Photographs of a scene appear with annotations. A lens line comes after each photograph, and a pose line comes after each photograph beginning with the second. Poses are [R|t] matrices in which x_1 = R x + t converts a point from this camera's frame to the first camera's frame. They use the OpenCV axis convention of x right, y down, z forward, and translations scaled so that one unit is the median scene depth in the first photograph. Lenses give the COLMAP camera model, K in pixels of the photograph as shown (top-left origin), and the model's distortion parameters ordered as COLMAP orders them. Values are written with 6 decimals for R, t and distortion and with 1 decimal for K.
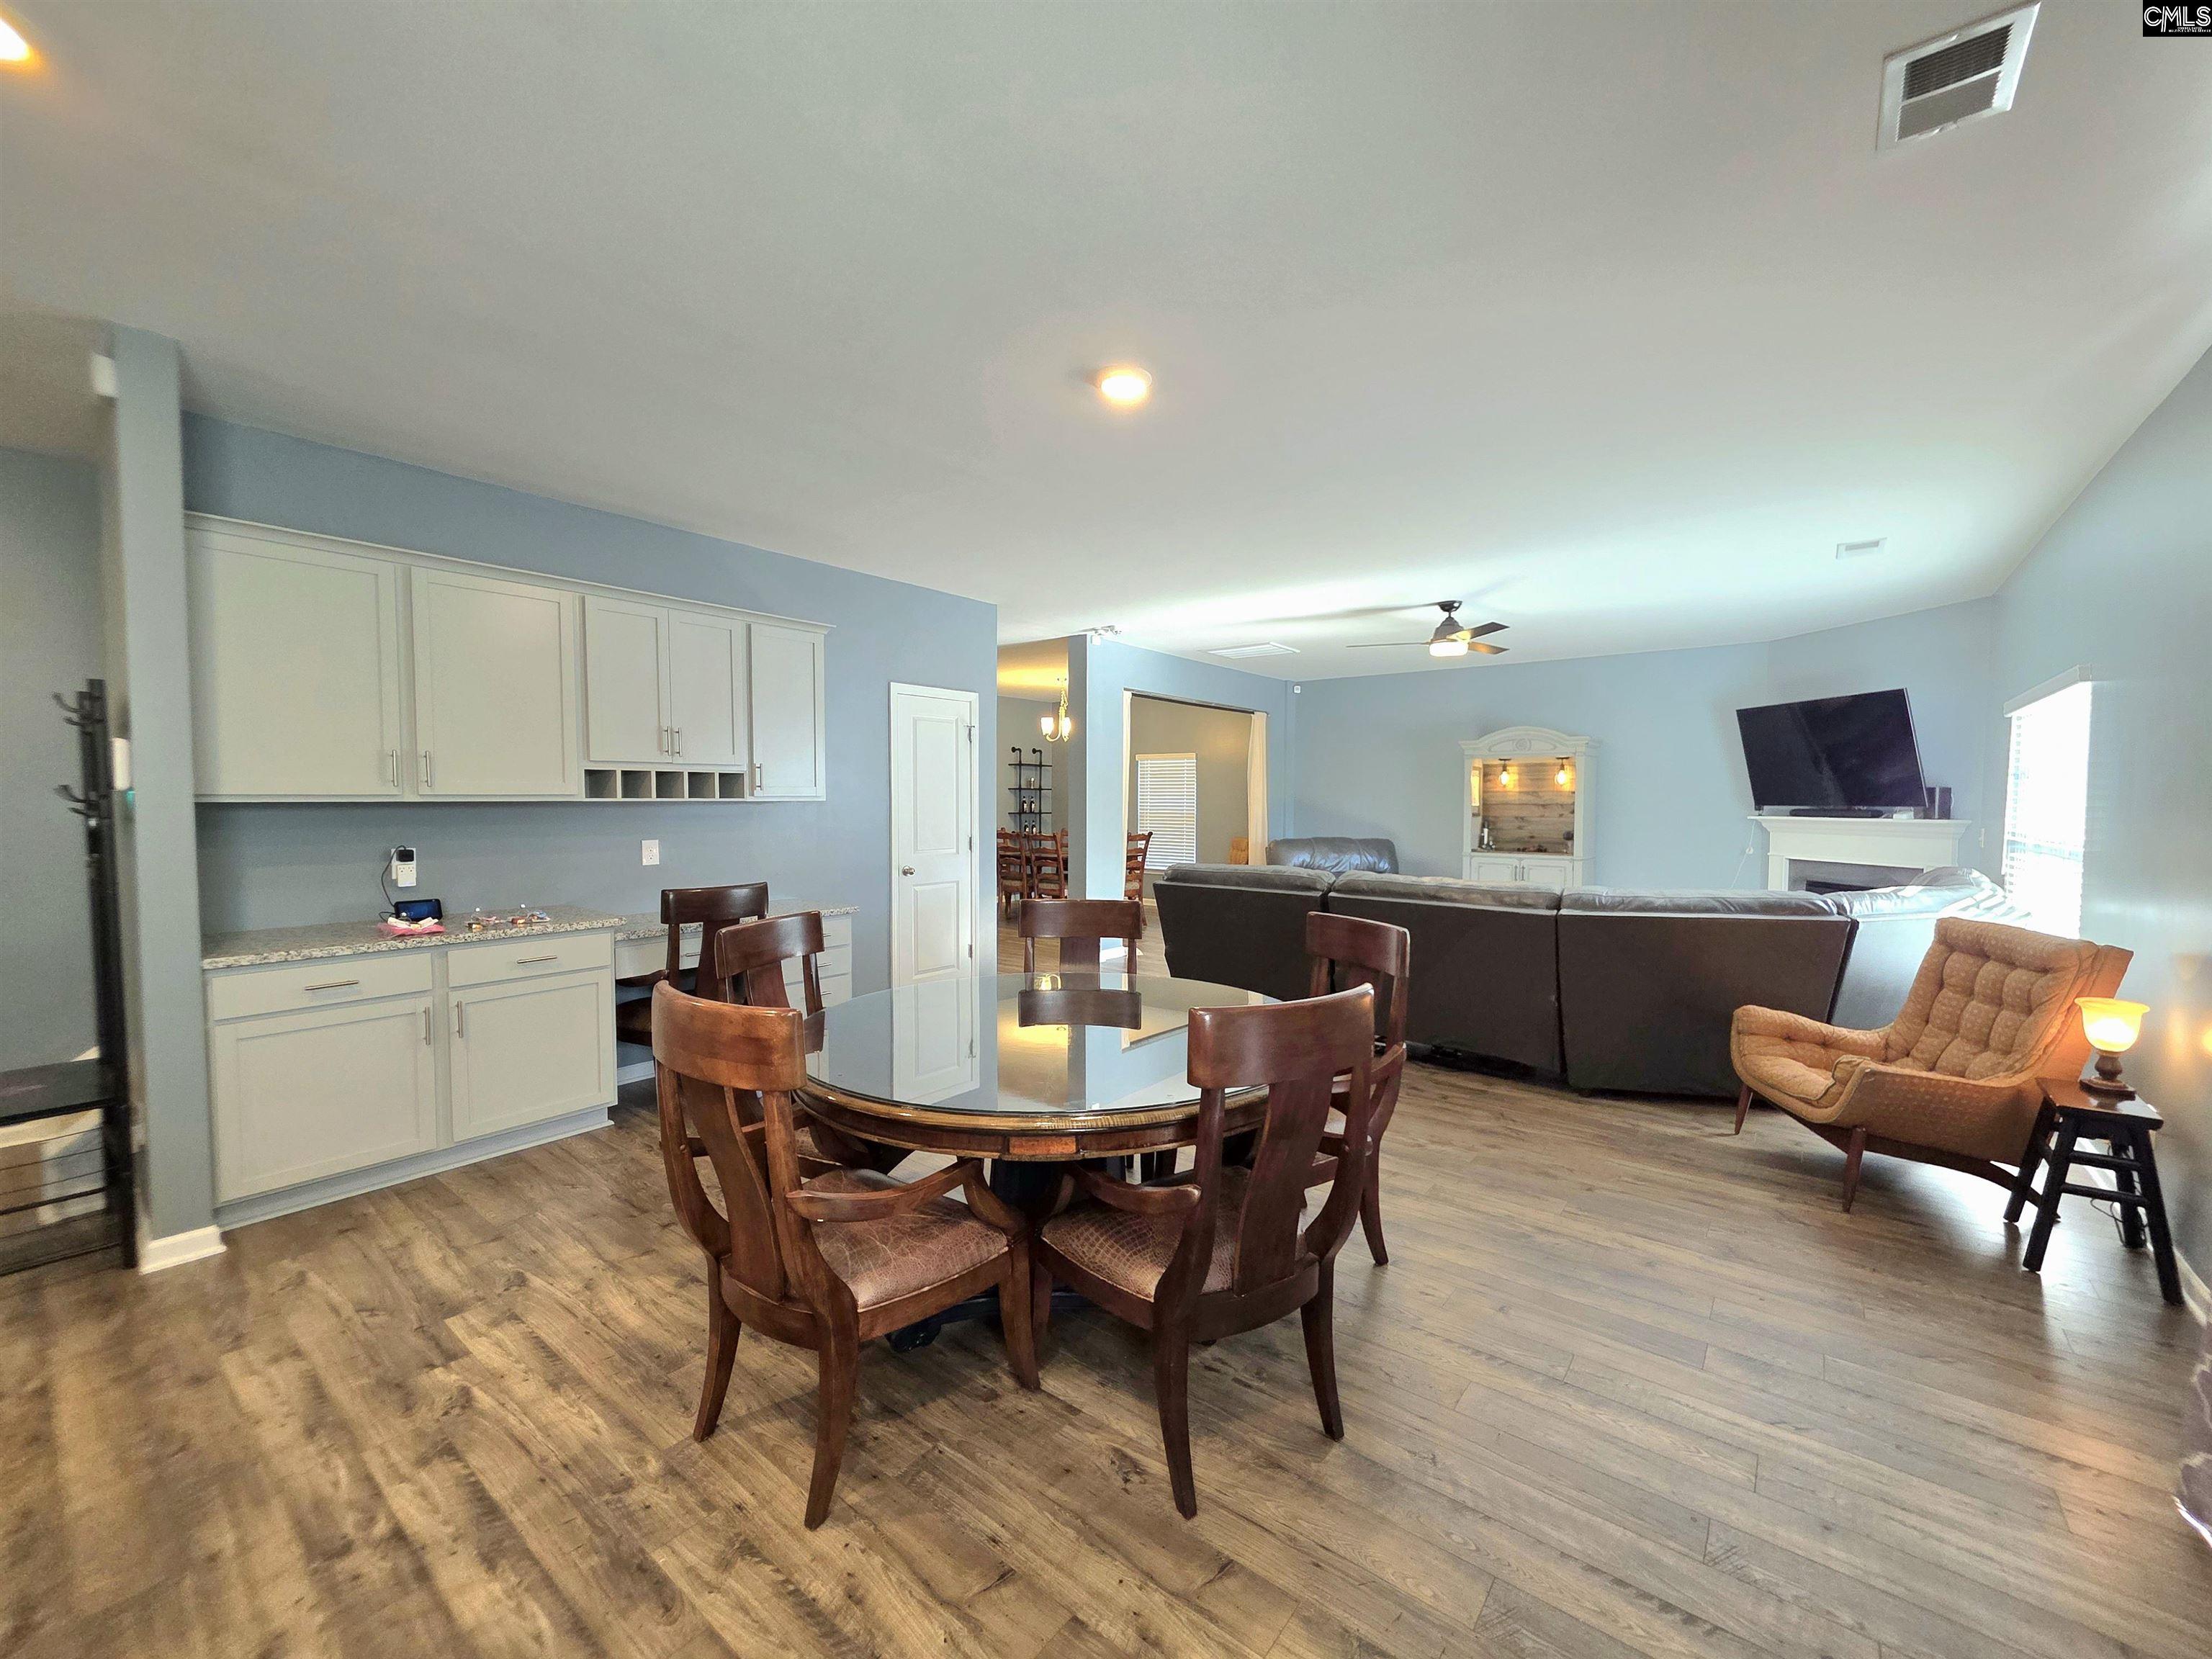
lens RADIAL K [[887.8, 0, 1117.3], [0, 887.8, 835.6], [0, 0, 1]] dist [-0.000111, 0.000151]
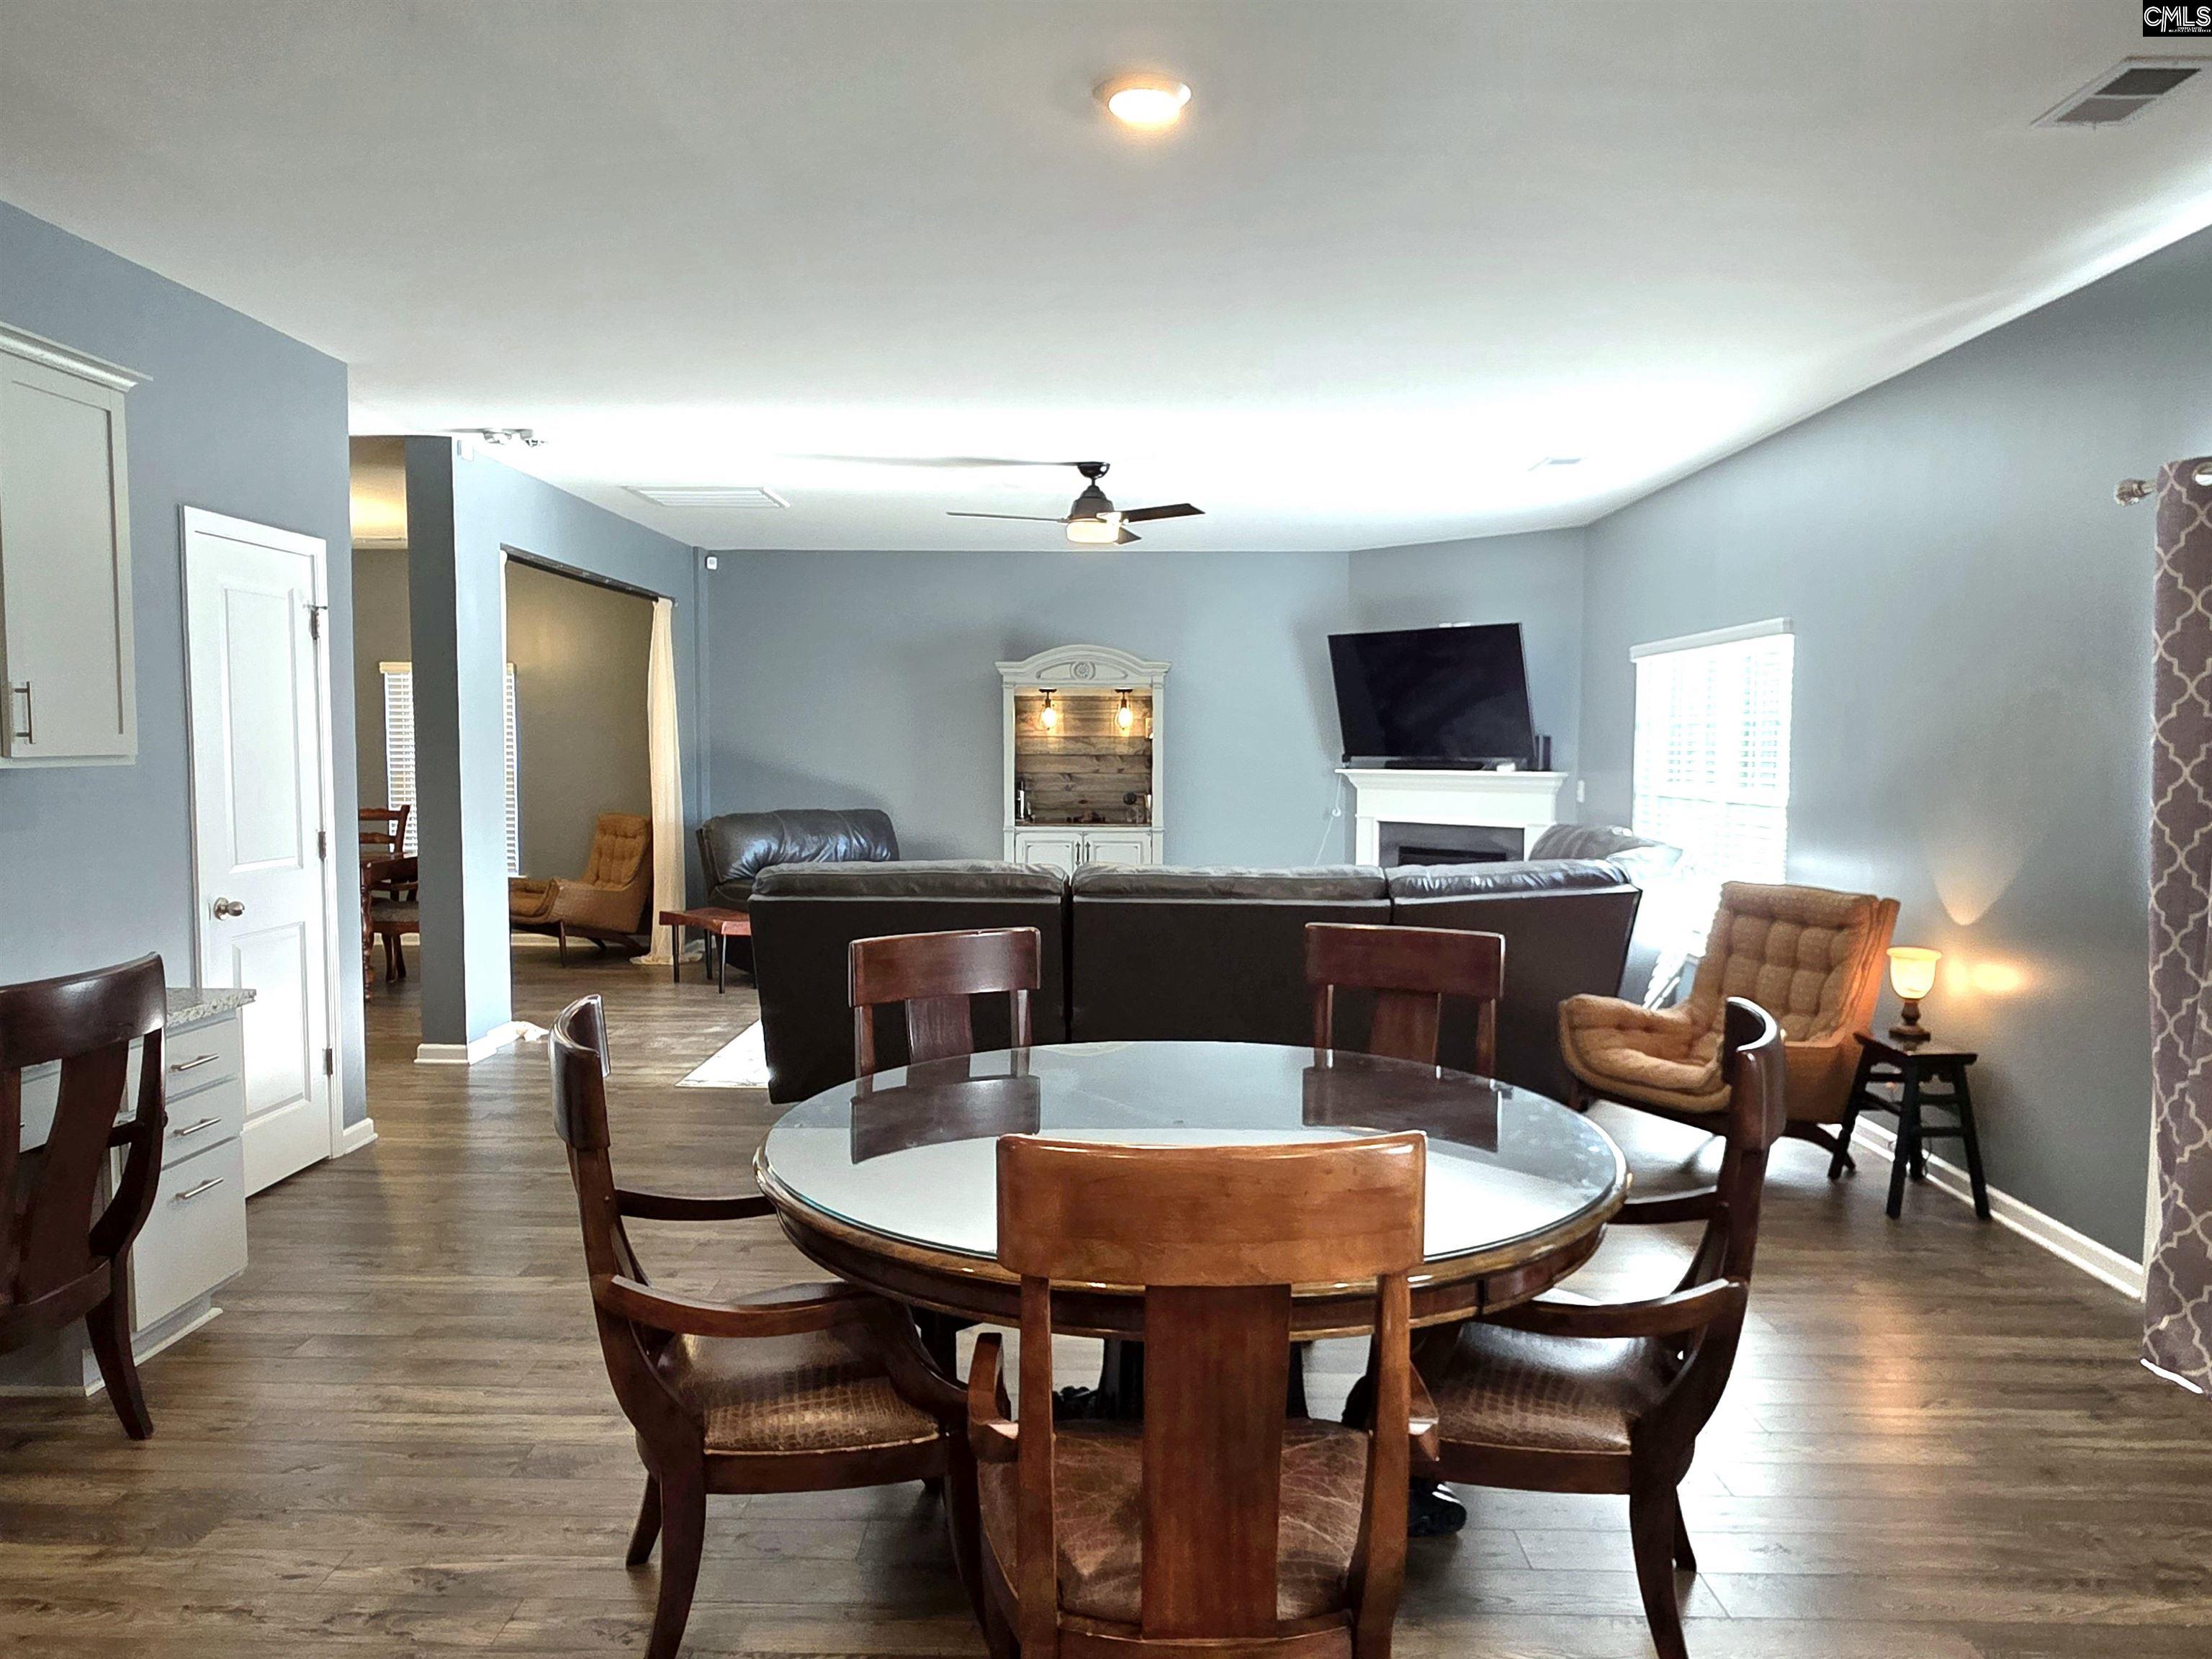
lens RADIAL K [[1469.3, 0, 1106.0], [0, 1469.3, 829.5], [0, 0, 1]] dist [-0.001023, -0.003479]
pose [[0.798085, -0.036070, 0.601464, -0.397259], [0.023701, 0.999313, 0.028479, -0.016369], [-0.602079, -0.008473, 0.798392, 0.110301]]
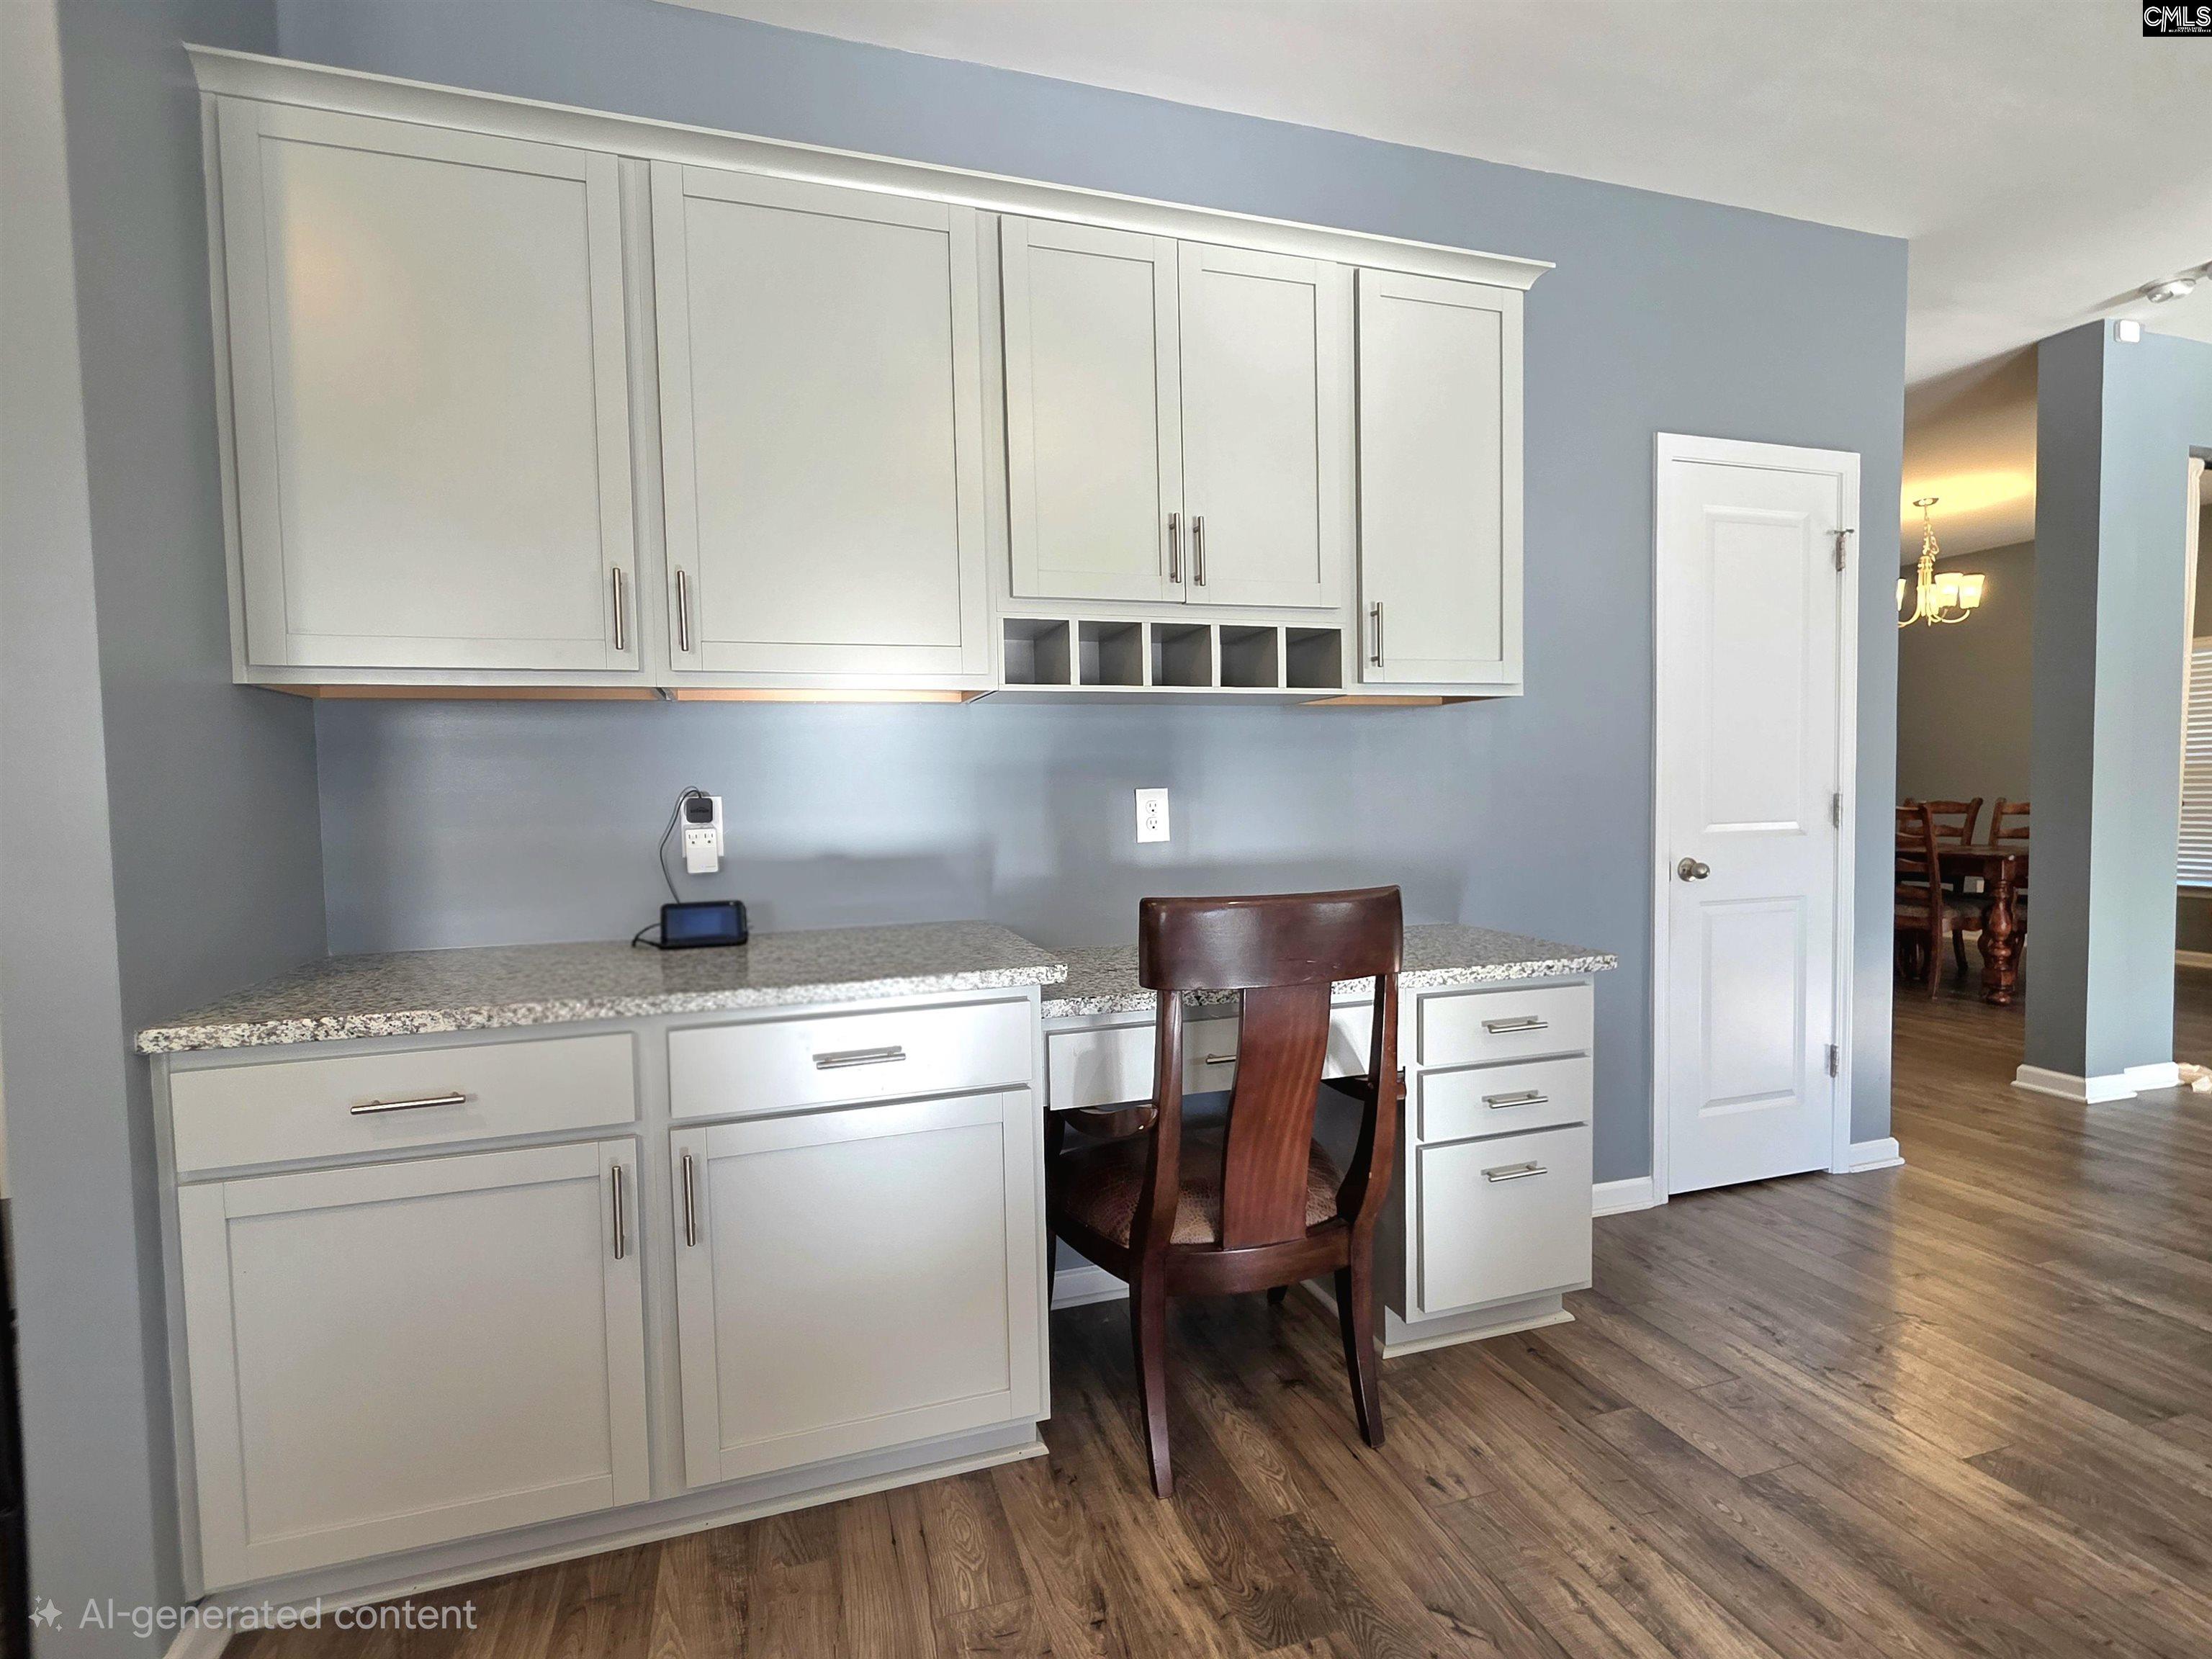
lens RADIAL K [[1103.4, 0, 1125.7], [0, 1103.4, 836.2], [0, 0, 1]] dist [0.003047, -0.000183]
pose [[0.836565, 0.008508, -0.547801, -0.205799], [-0.004387, 0.999951, 0.008830, 0.023709], [0.547850, -0.004983, 0.836562, 0.475782]]
